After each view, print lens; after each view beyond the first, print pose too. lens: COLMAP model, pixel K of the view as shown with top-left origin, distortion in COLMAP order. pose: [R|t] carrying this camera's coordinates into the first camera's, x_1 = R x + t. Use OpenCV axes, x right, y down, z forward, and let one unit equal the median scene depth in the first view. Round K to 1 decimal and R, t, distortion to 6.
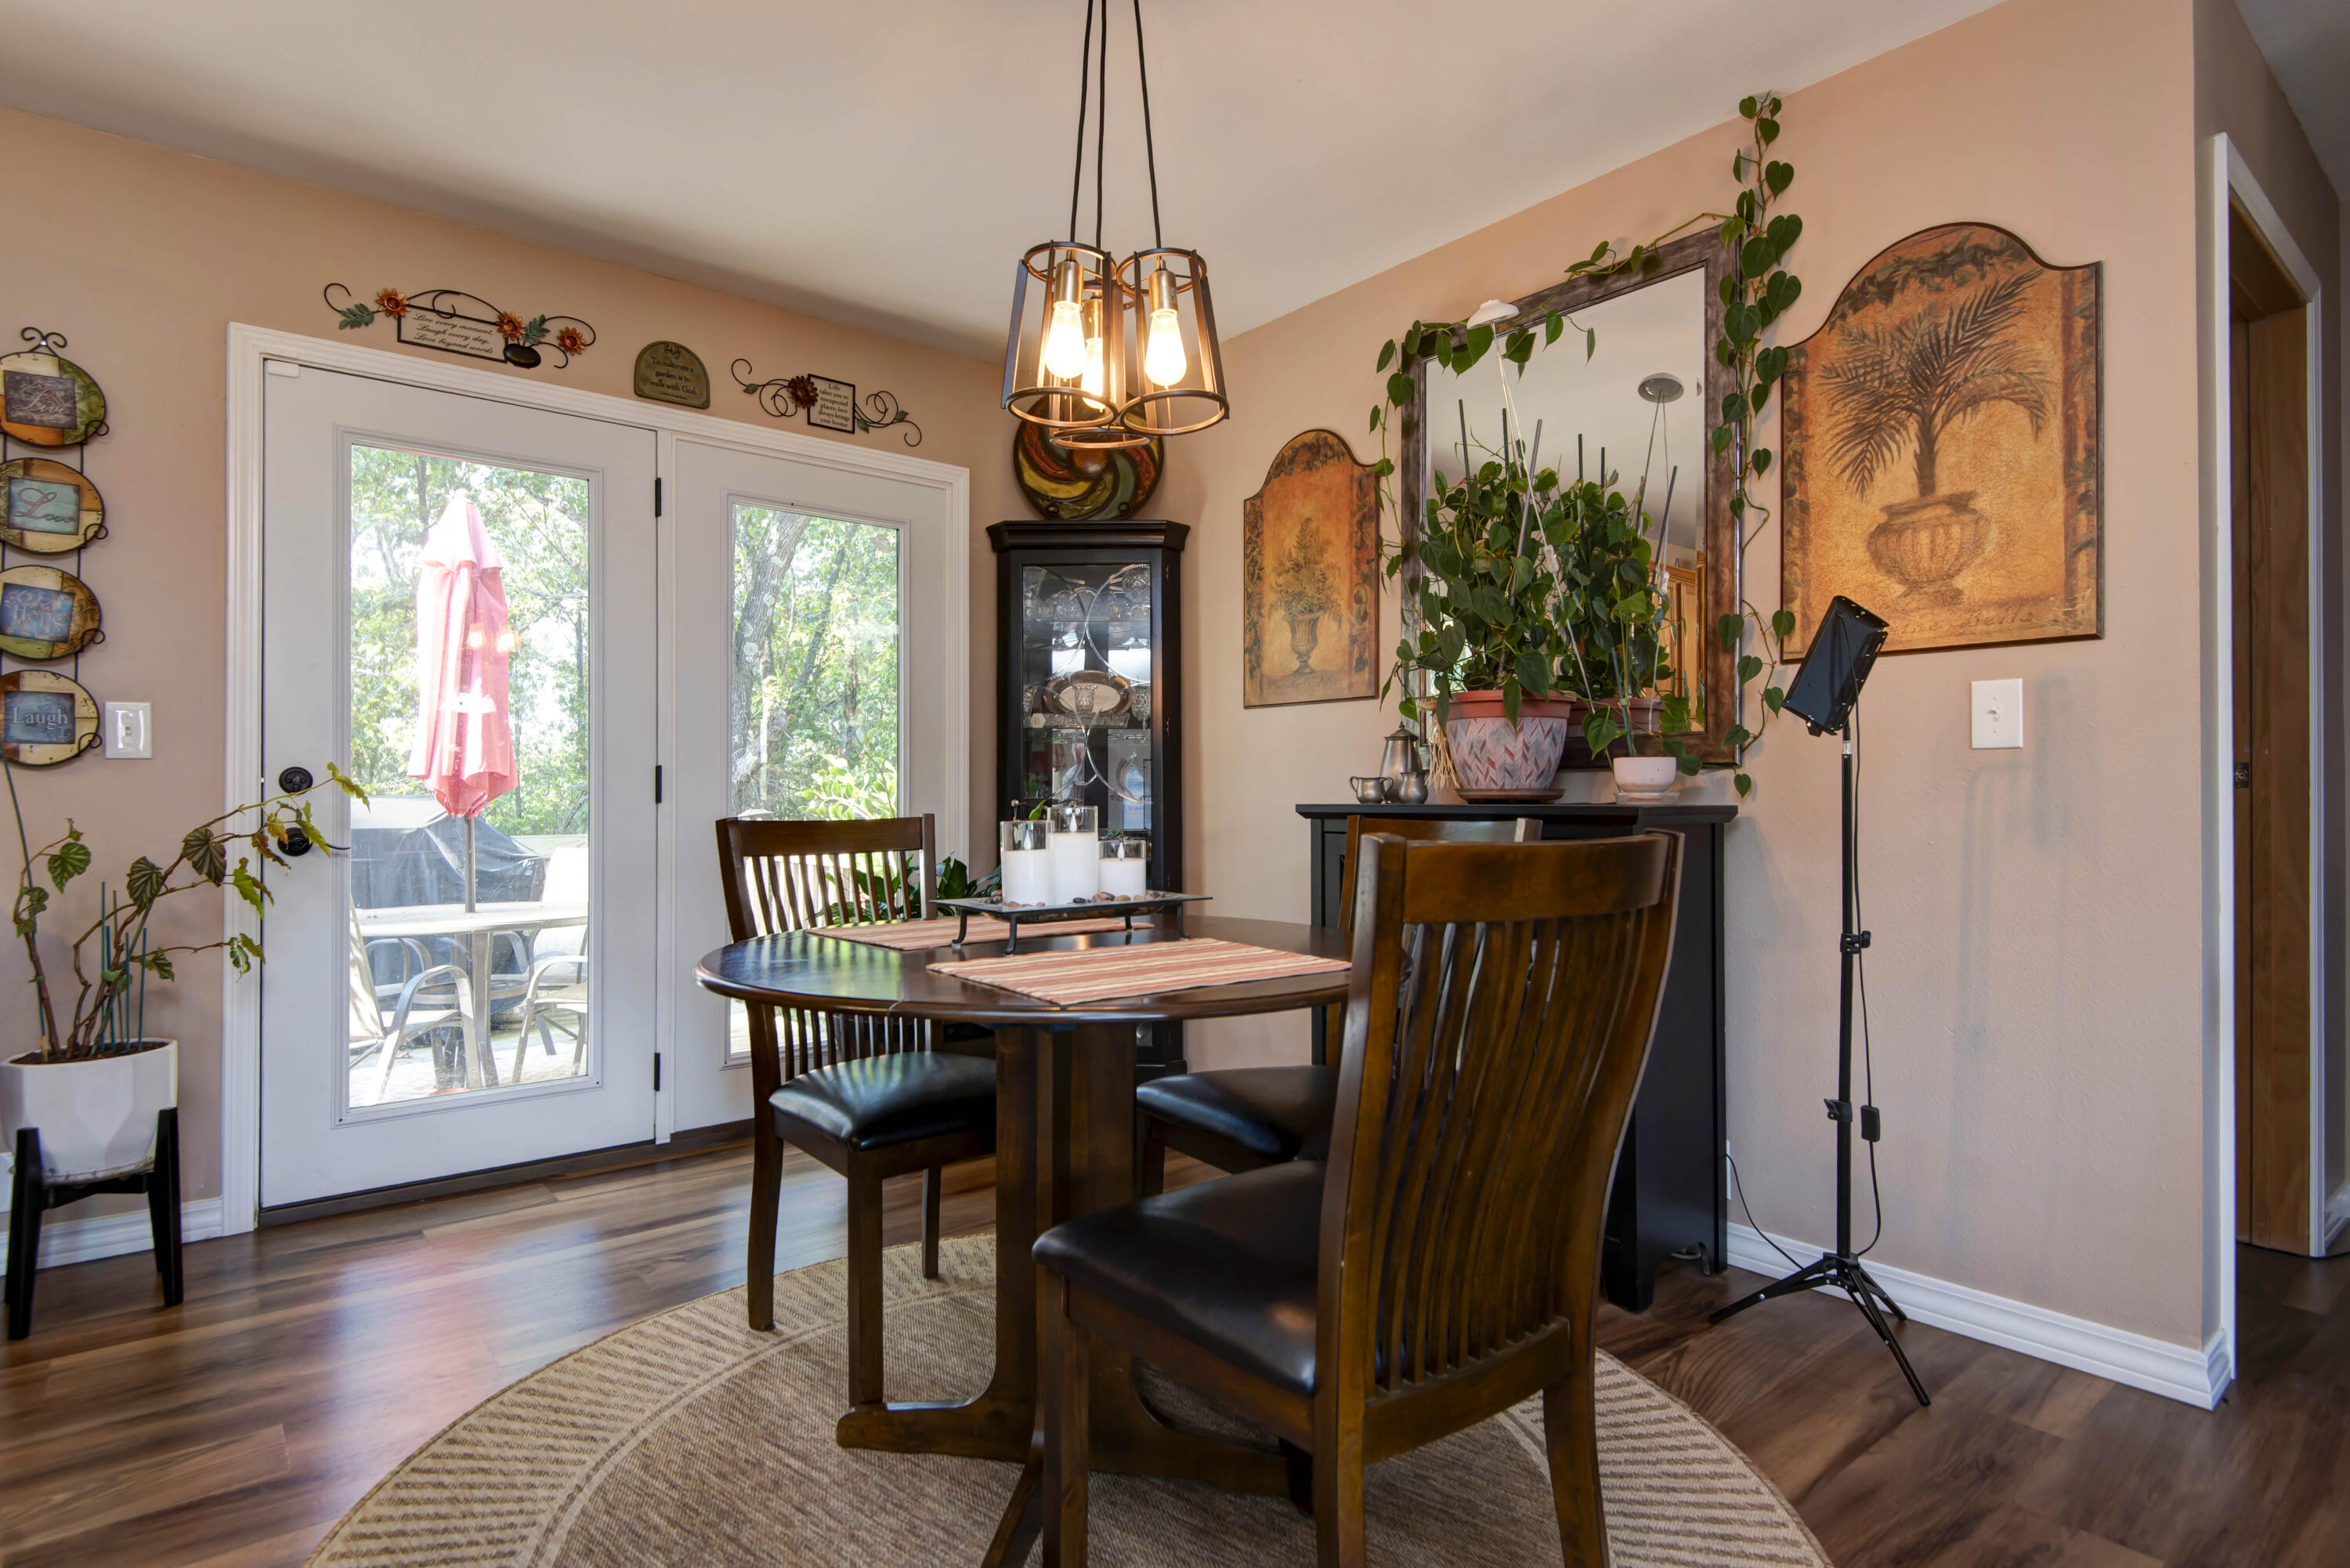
lens RADIAL K [[1218.1, 0, 1184.4], [0, 1218.1, 794.3], [0, 0, 1]] dist [0.006333, -0.001409]
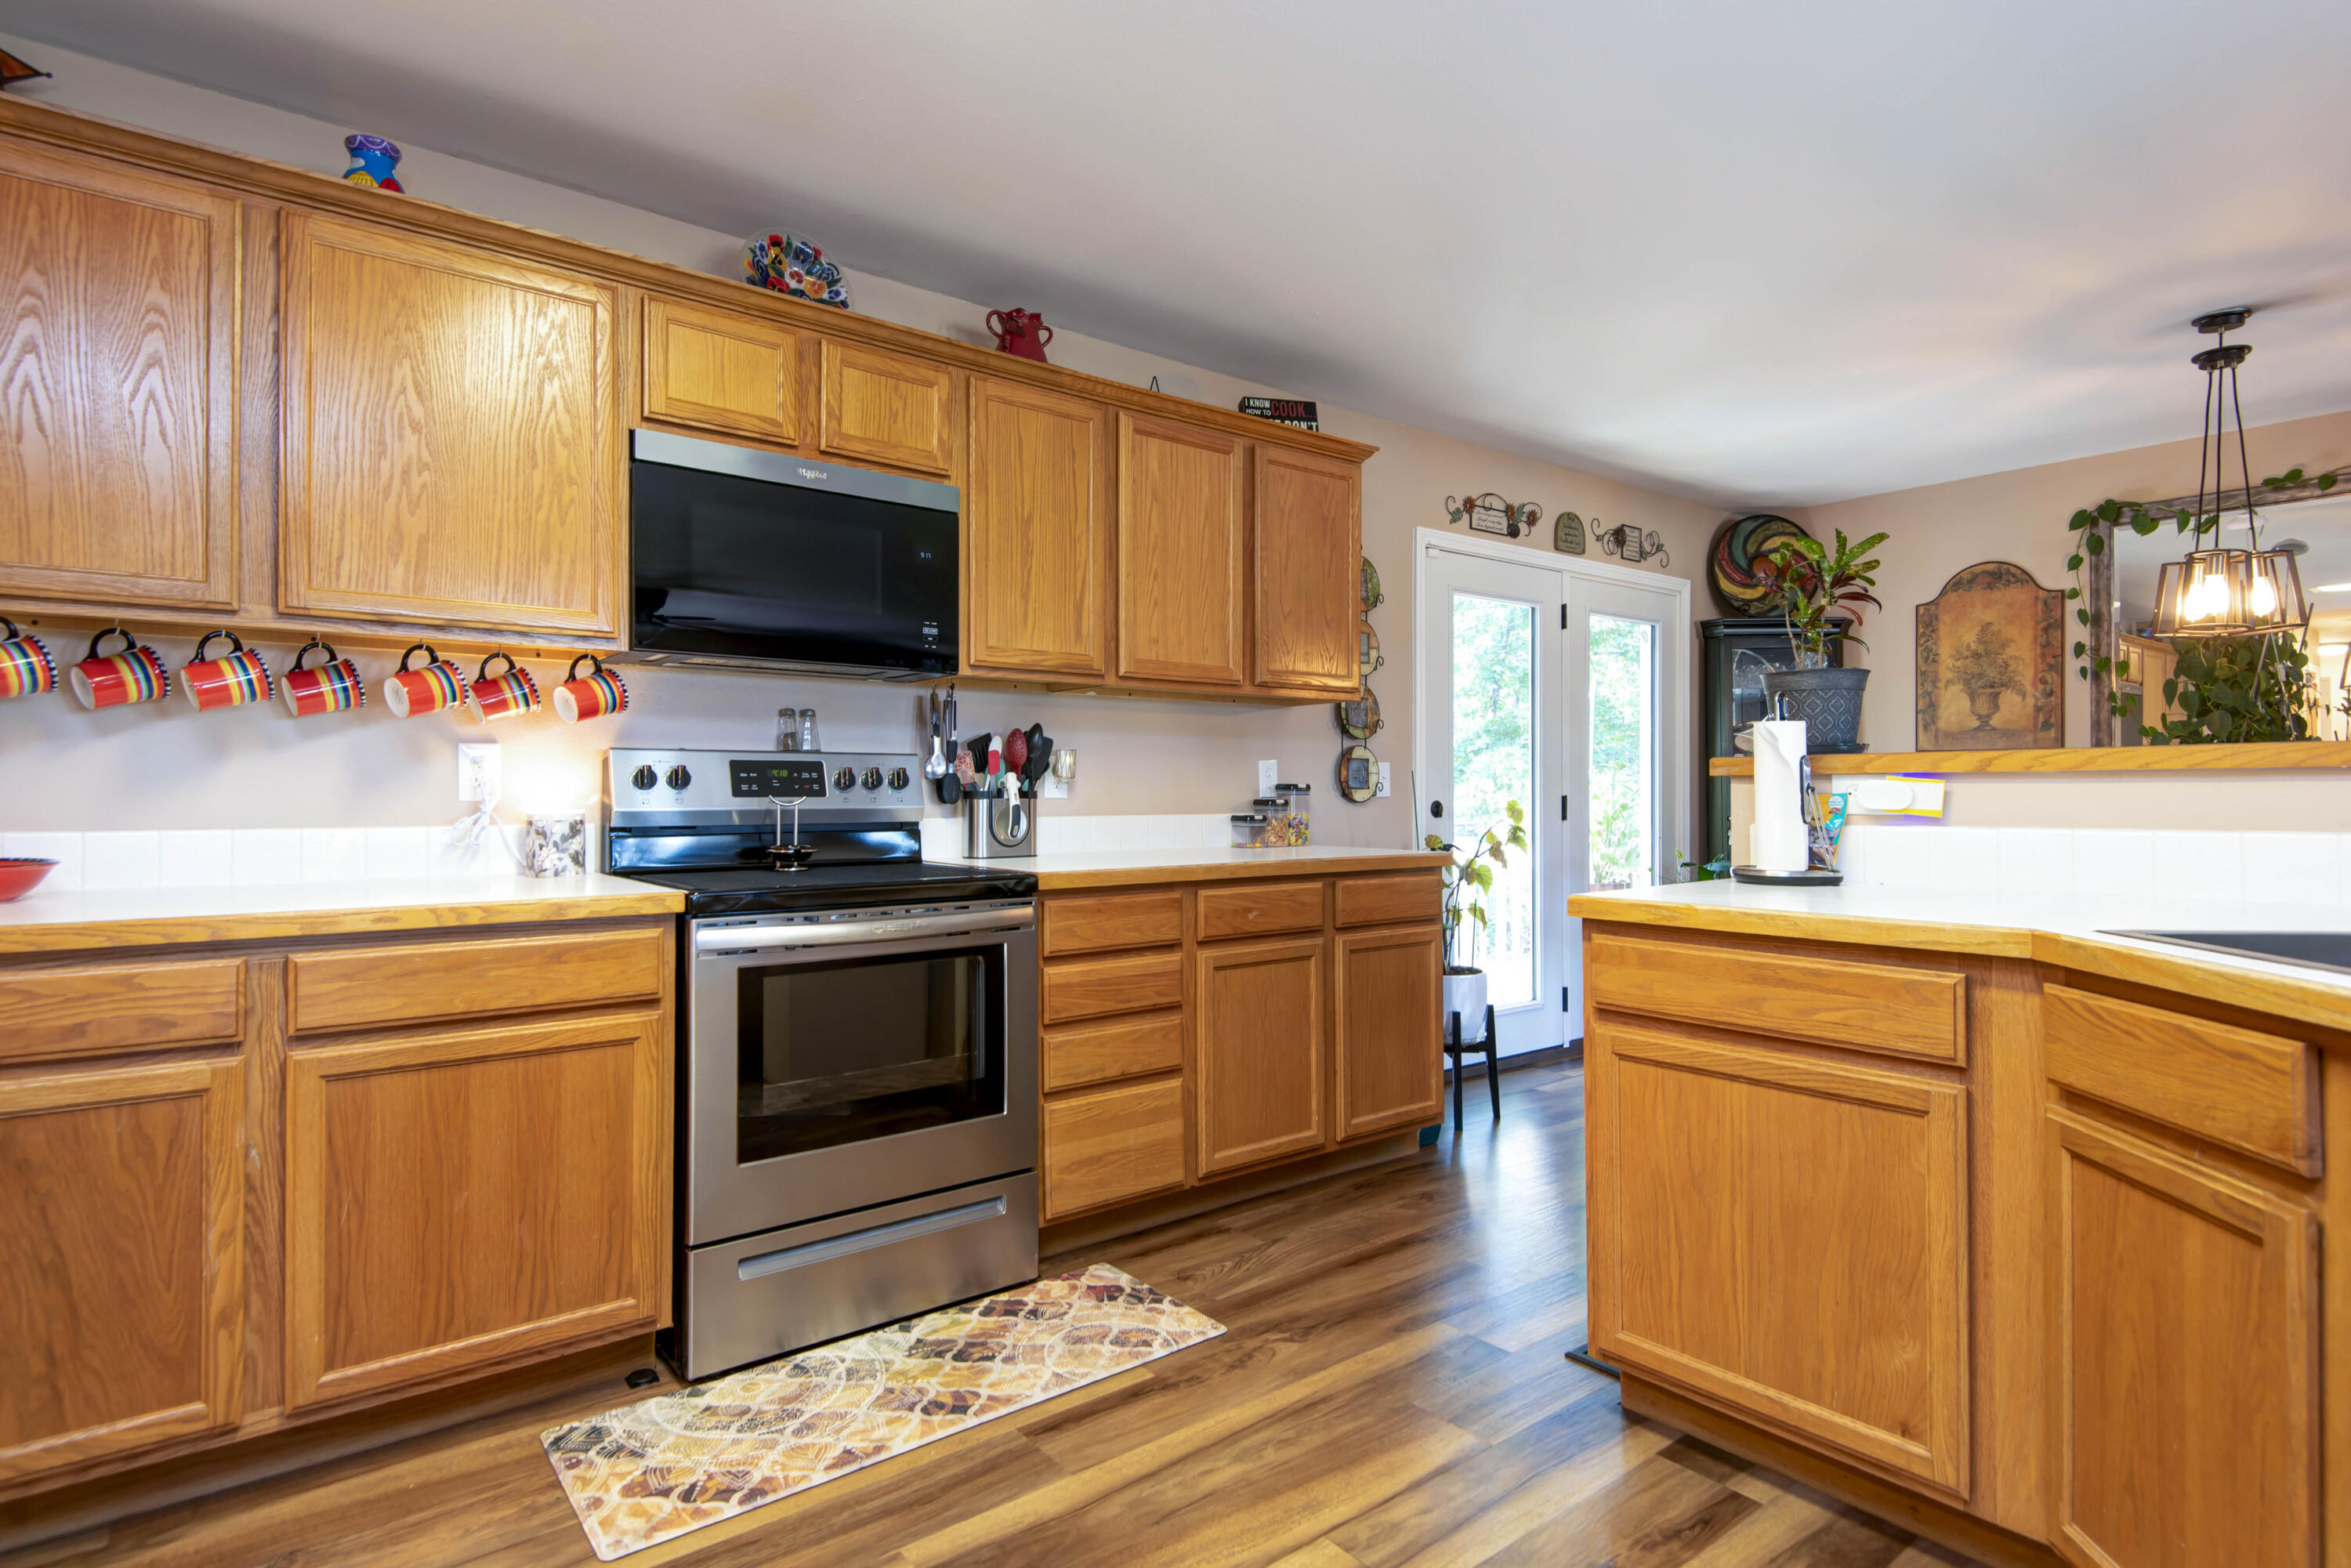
lens RADIAL K [[1218.7, 0, 1165.1], [0, 1218.7, 779.1], [0, 0, 1]] dist [0.006333, -0.001409]
pose [[0.999013, -0.000106, -0.044424, -0.829268], [-0.000119, 0.999987, -0.005065, -0.034195], [0.044424, 0.005065, 0.999000, -0.502297]]
